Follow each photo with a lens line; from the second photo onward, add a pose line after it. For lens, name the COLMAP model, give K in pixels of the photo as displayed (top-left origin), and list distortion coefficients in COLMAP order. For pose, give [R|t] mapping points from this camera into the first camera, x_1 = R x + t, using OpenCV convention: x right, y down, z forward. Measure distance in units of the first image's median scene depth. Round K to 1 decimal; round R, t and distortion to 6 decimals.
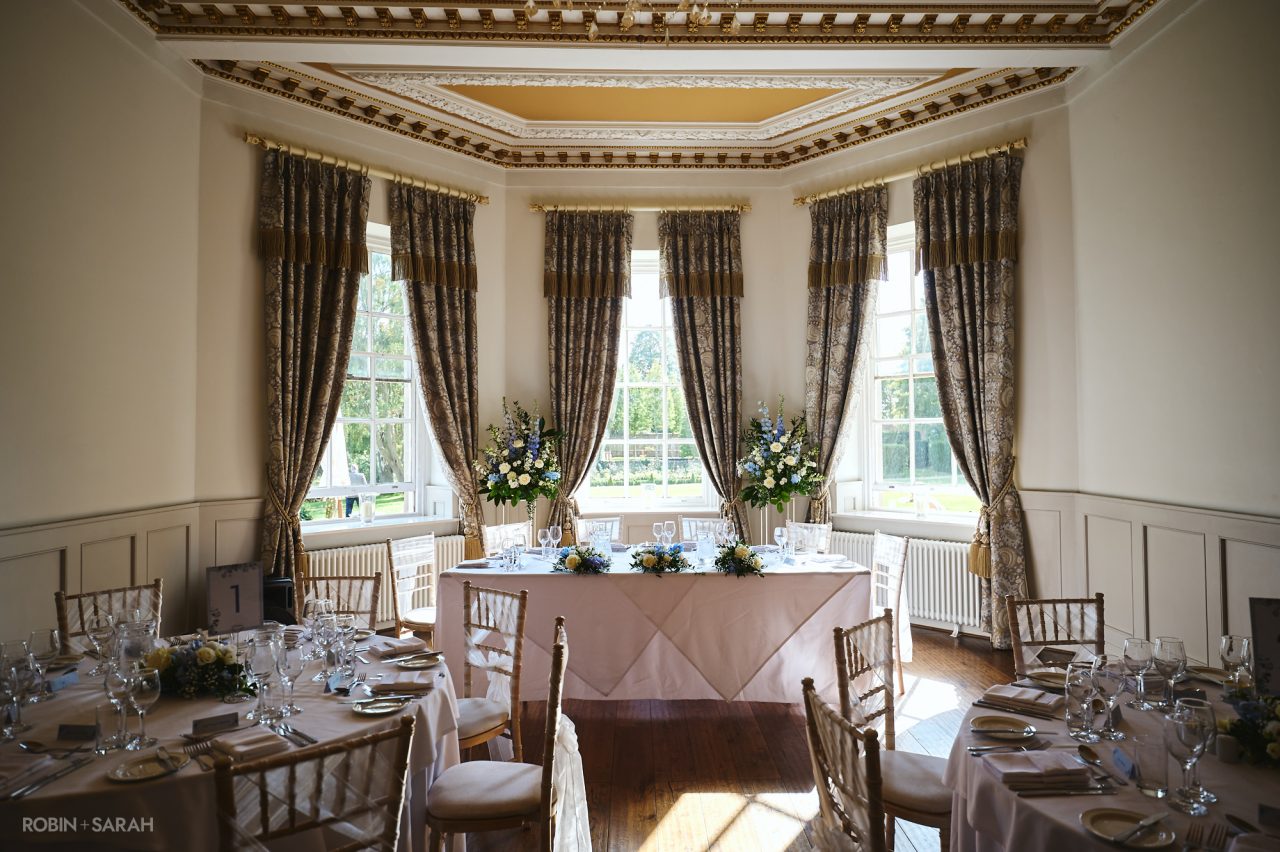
lens RADIAL K [[781.4, 0, 640.0], [0, 781.4, 426.0], [0, 0, 1]] dist [0.000175, -0.000267]
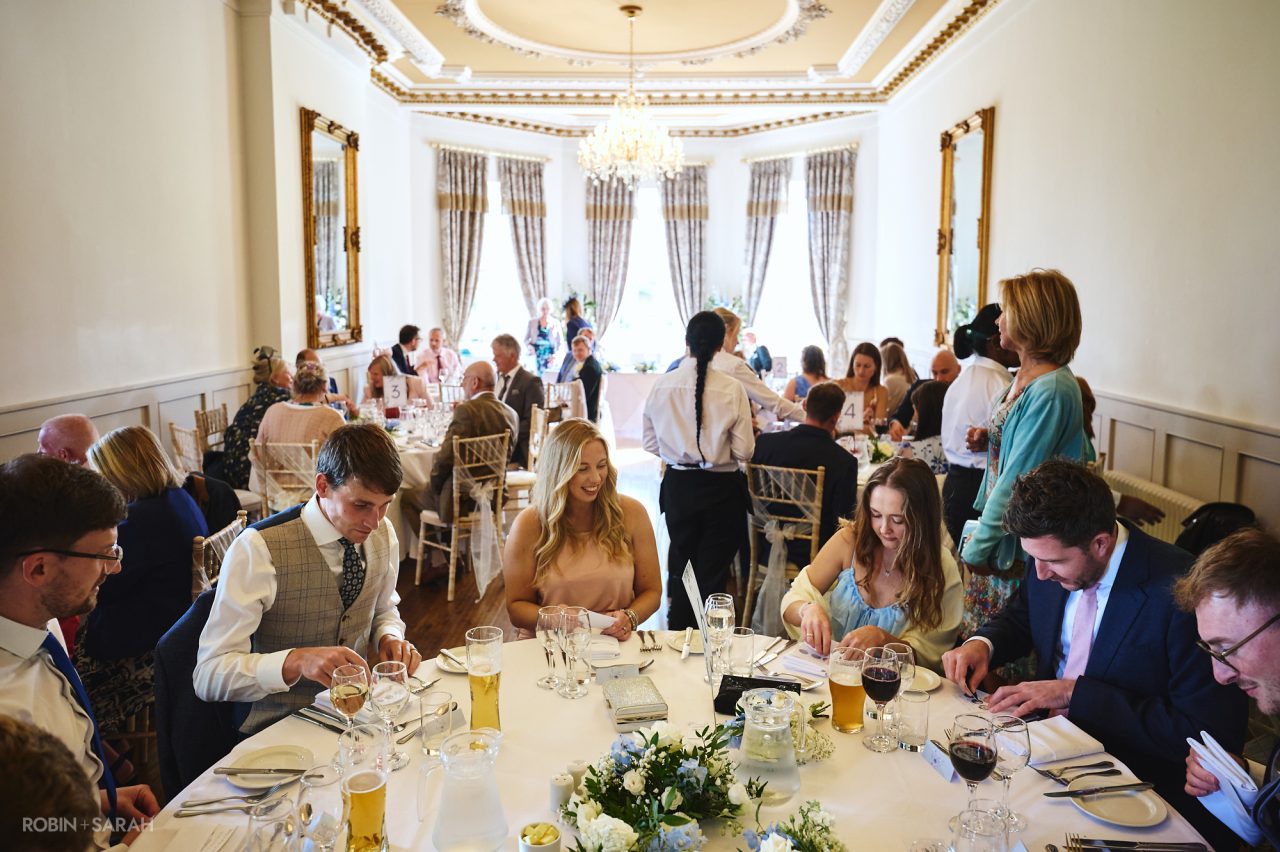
lens RADIAL K [[1376.3, 0, 640.0], [0, 1376.3, 426.0], [0, 0, 1]] dist [0.140592, 0.021685]
pose [[0.999010, 0.016722, -0.041225, 0.124564], [-0.011537, 0.992347, 0.122937, -0.098221], [0.042966, -0.122340, 0.991558, -2.034304]]
